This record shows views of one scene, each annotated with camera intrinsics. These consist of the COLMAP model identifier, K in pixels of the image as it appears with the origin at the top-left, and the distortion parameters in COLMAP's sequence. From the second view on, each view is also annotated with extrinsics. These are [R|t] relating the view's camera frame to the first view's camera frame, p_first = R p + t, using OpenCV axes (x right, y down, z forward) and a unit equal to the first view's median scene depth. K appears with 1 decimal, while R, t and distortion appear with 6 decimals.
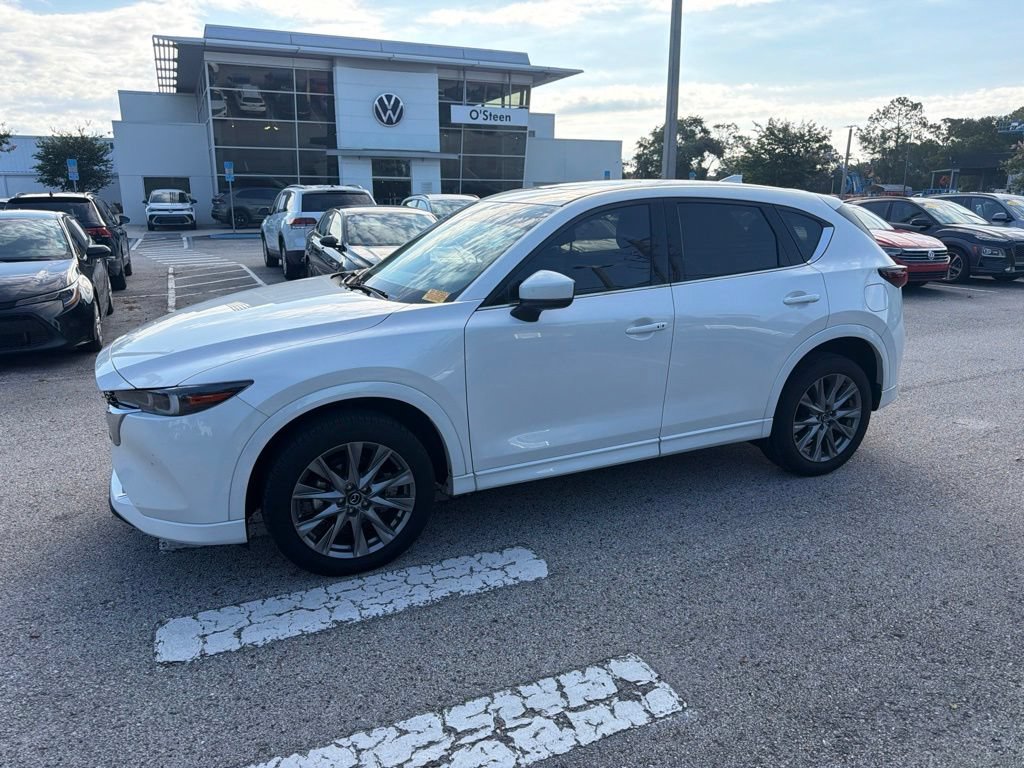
lens RADIAL K [[729.6, 0, 510.8], [0, 729.6, 388.5], [0, 0, 1]] dist [0.017946, -0.021996]
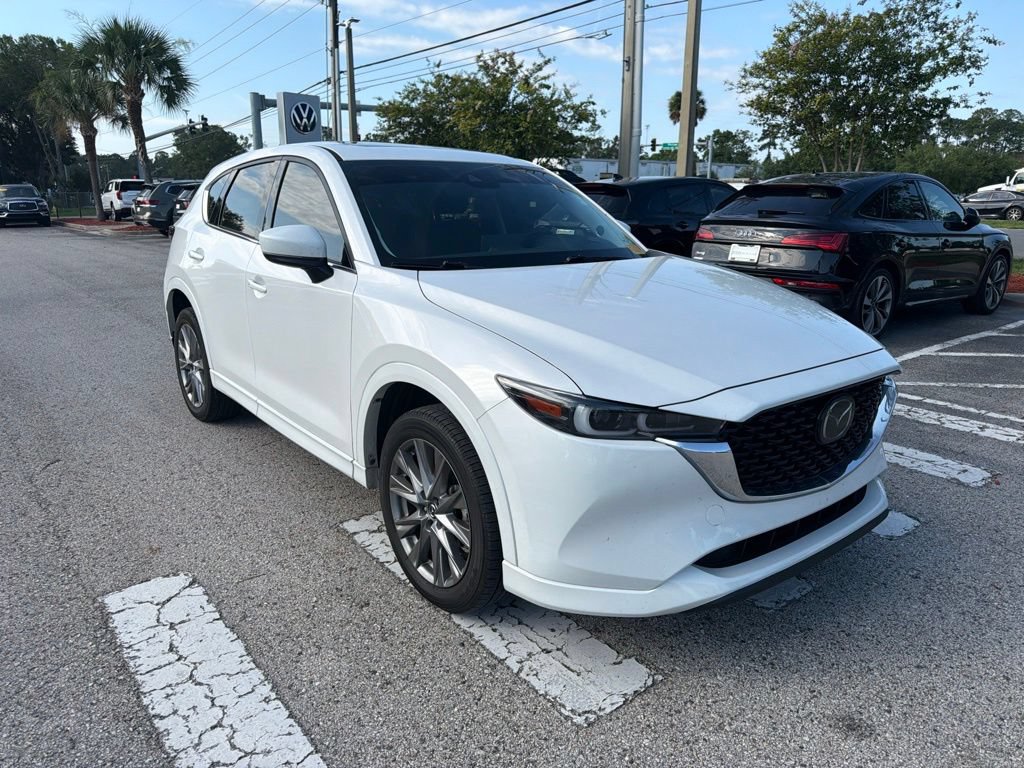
lens RADIAL K [[729.6, 0, 506.6], [0, 729.6, 390.2], [0, 0, 1]] dist [0.017946, -0.021996]
pose [[-0.249809, -0.253458, 0.934534, -1.617324], [0.244042, 0.917498, 0.314072, -0.463801], [-0.937038, 0.306523, -0.167345, 2.048650]]
